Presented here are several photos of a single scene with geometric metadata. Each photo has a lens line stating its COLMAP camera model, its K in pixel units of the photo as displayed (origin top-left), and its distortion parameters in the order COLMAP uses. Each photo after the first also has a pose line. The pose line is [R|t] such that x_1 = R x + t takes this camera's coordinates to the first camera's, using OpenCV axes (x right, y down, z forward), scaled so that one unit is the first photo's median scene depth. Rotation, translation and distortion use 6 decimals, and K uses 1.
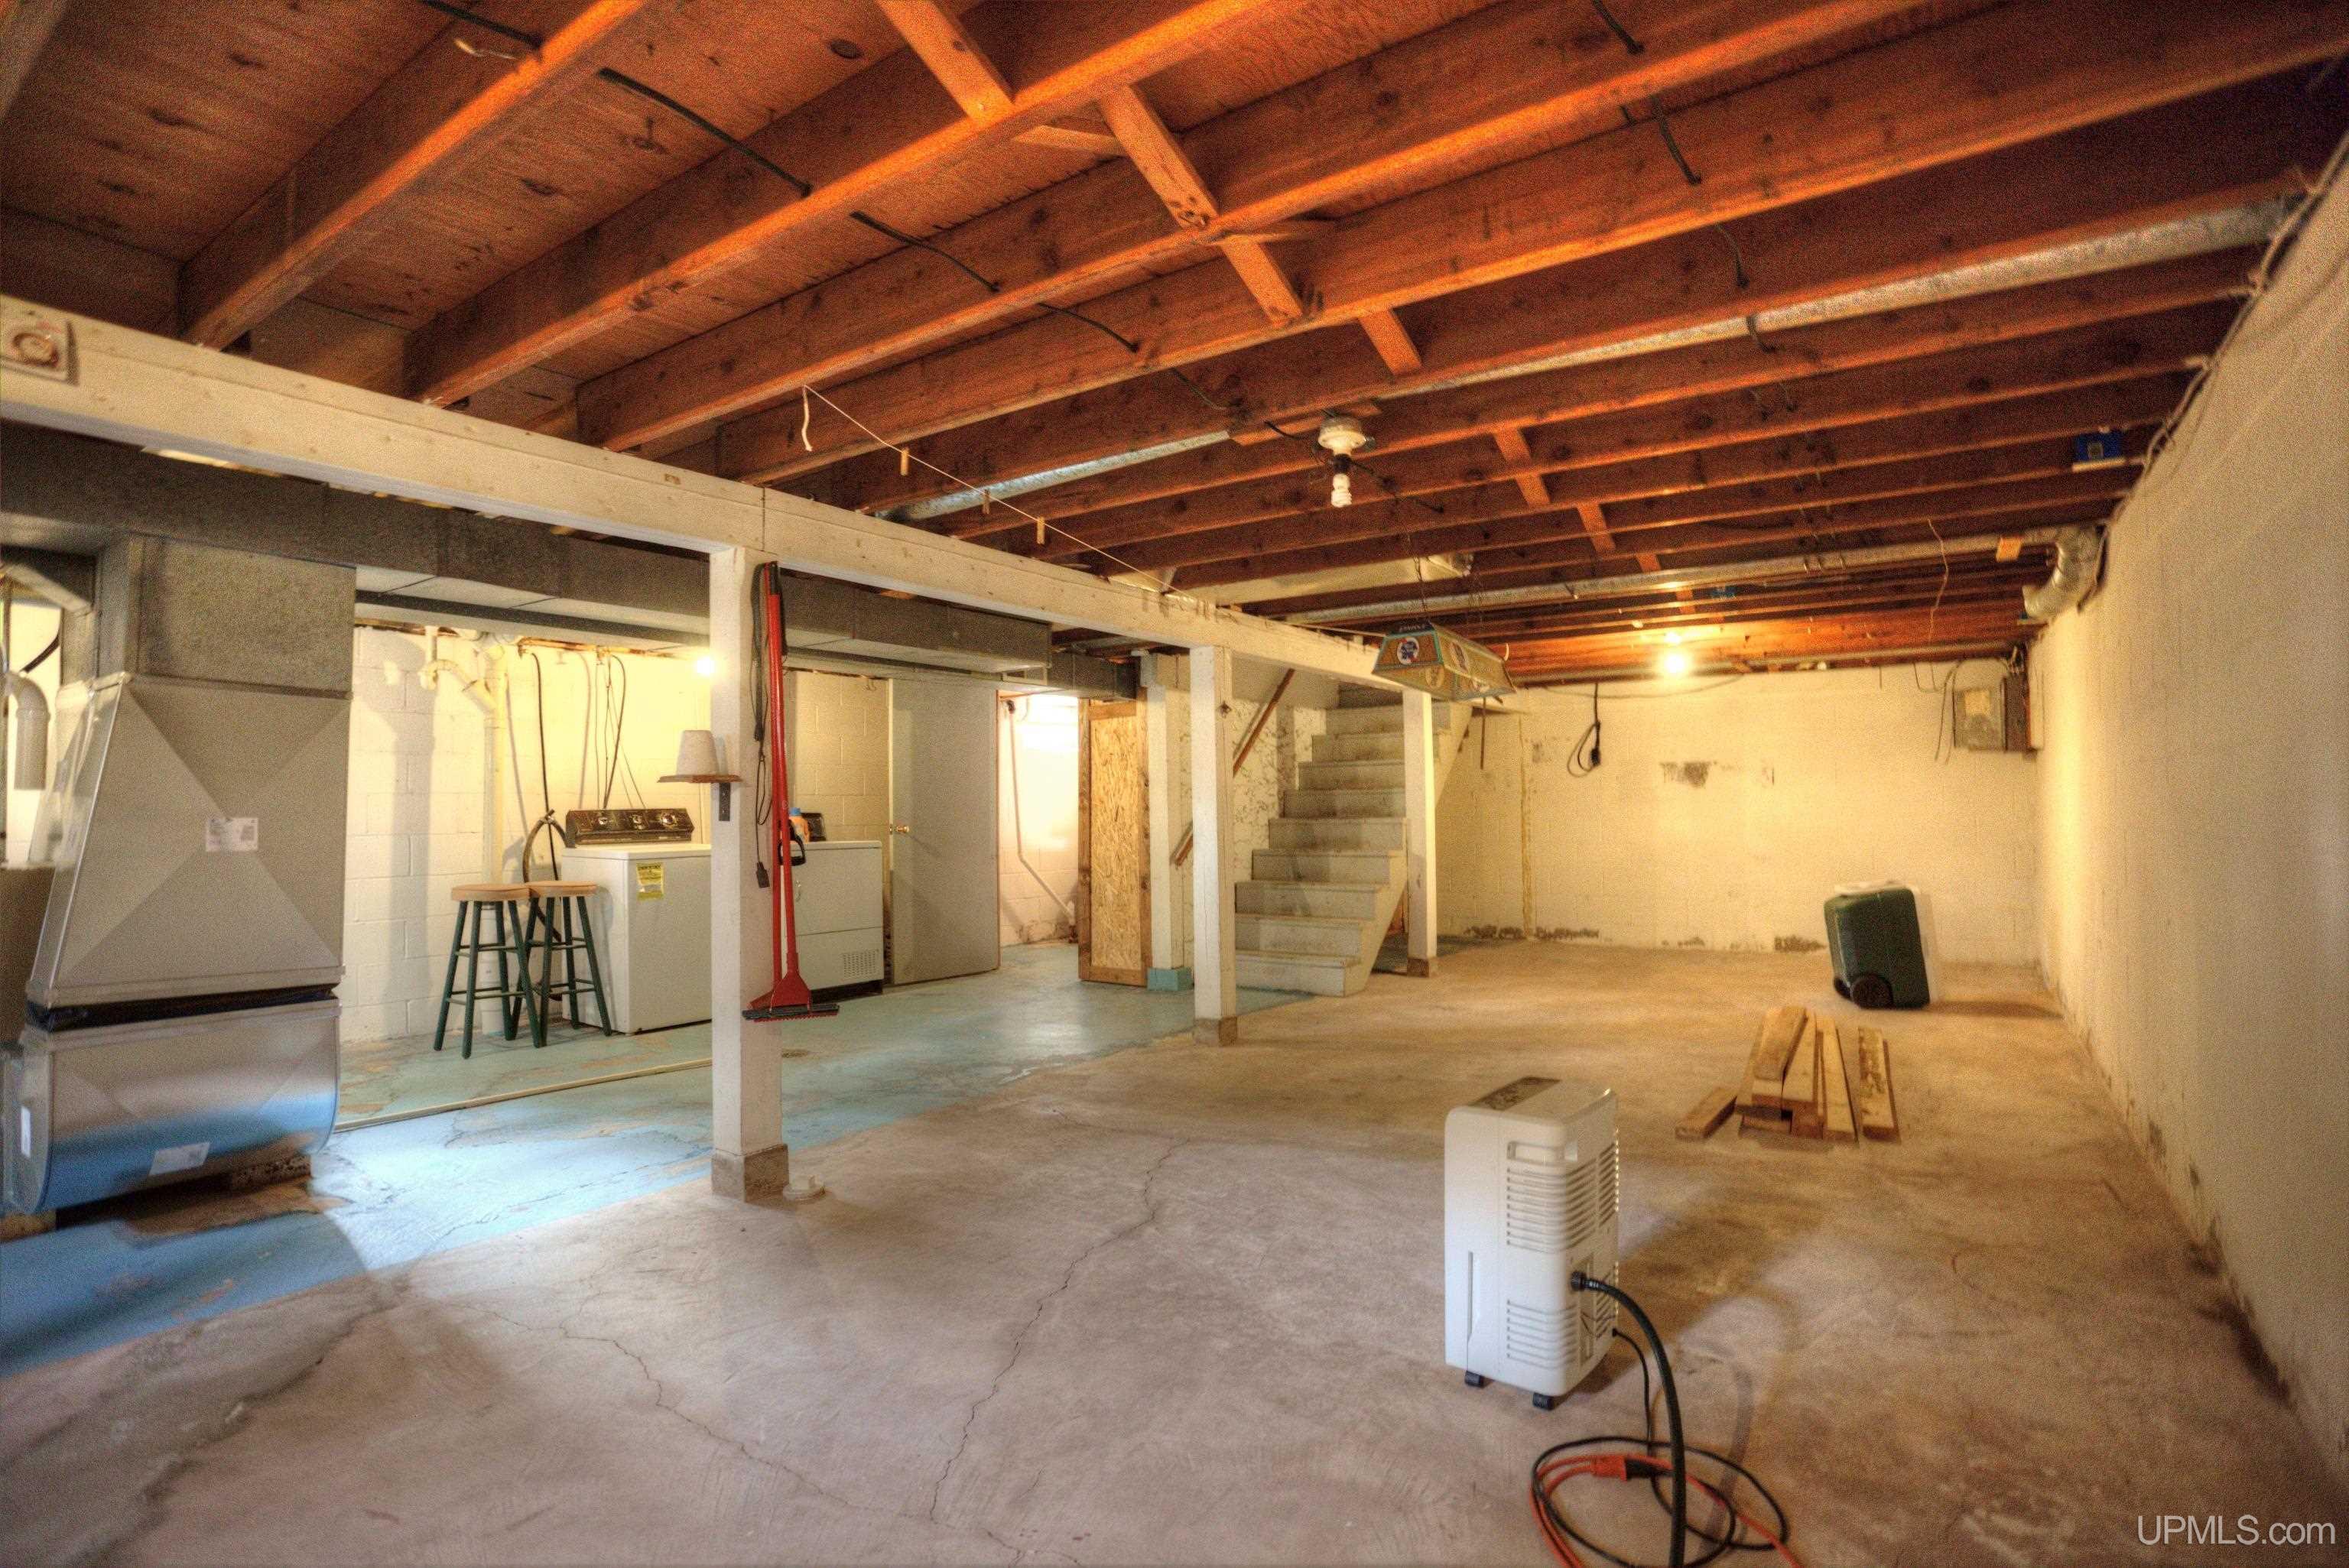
lens RADIAL K [[1154.5, 0, 1183.8], [0, 1154.5, 792.5], [0, 0, 1]] dist [-0.001282, -0.000105]
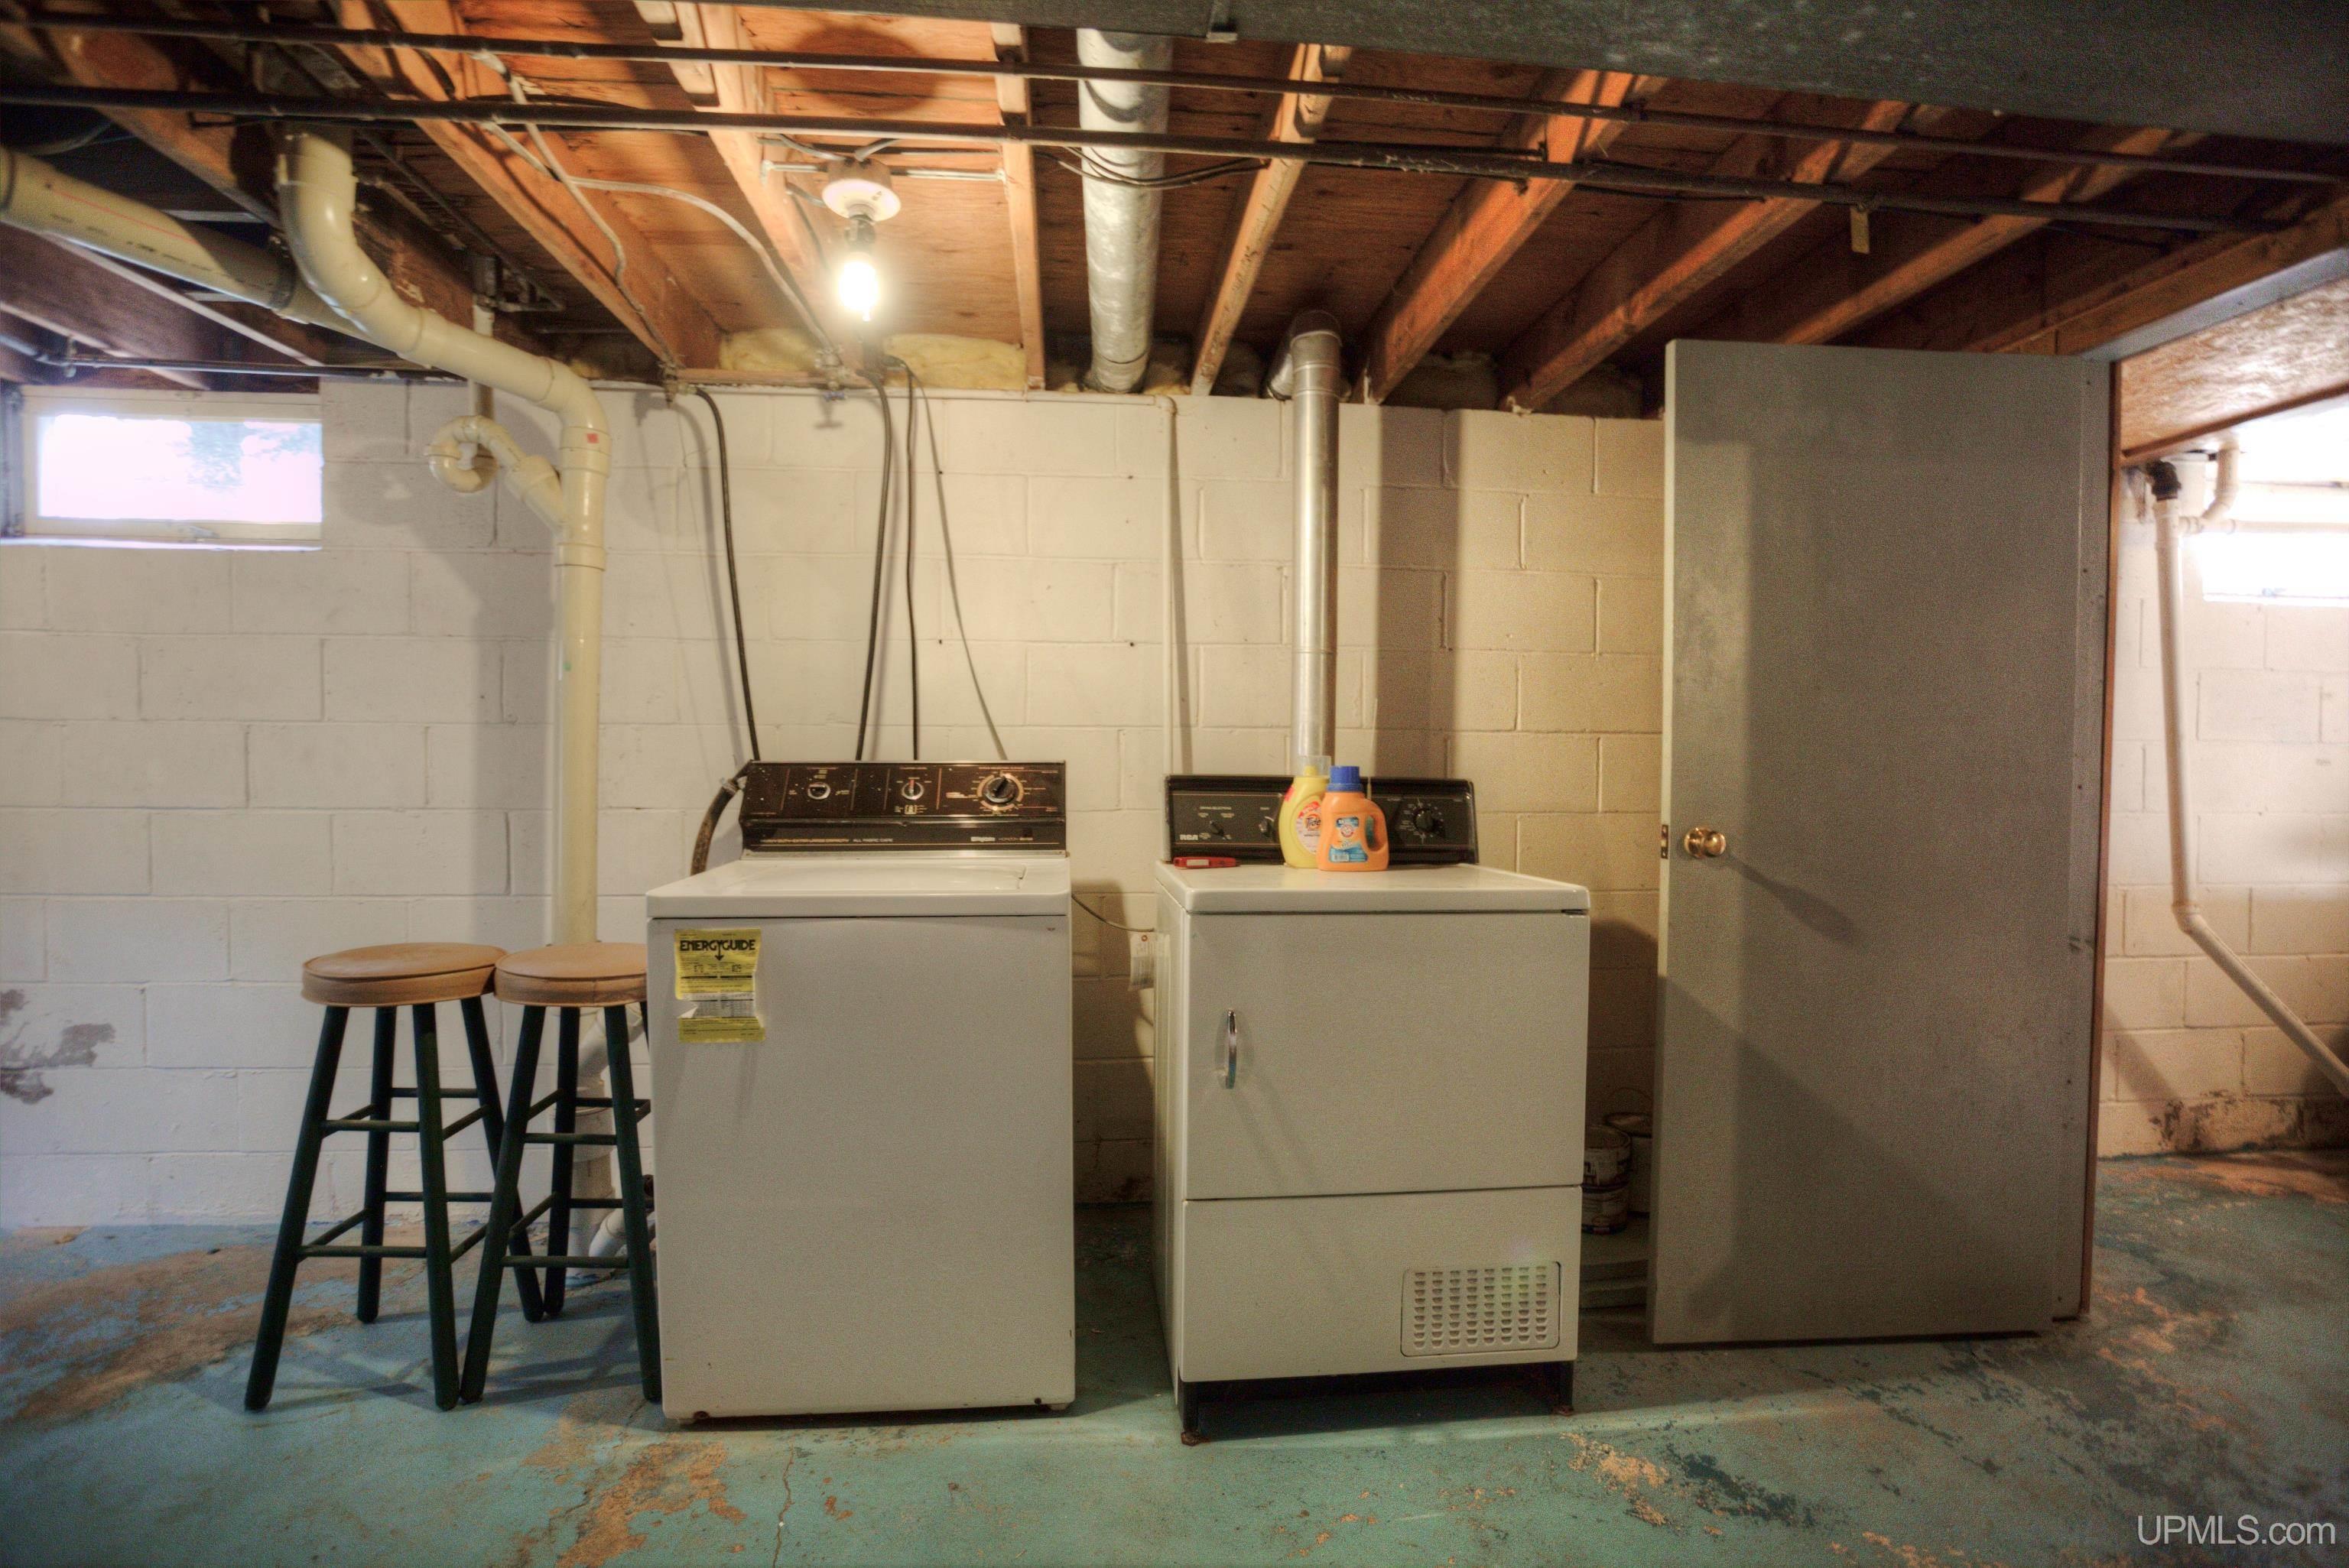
lens RADIAL K [[1154.5, 0, 1183.8], [0, 1154.5, 792.5], [0, 0, 1]] dist [-0.001282, -0.000105]
pose [[0.668888, 0.032333, -0.742660, -0.108244], [-0.007581, 0.999298, 0.036678, 0.007880], [0.743325, -0.018903, 0.668663, 0.689888]]
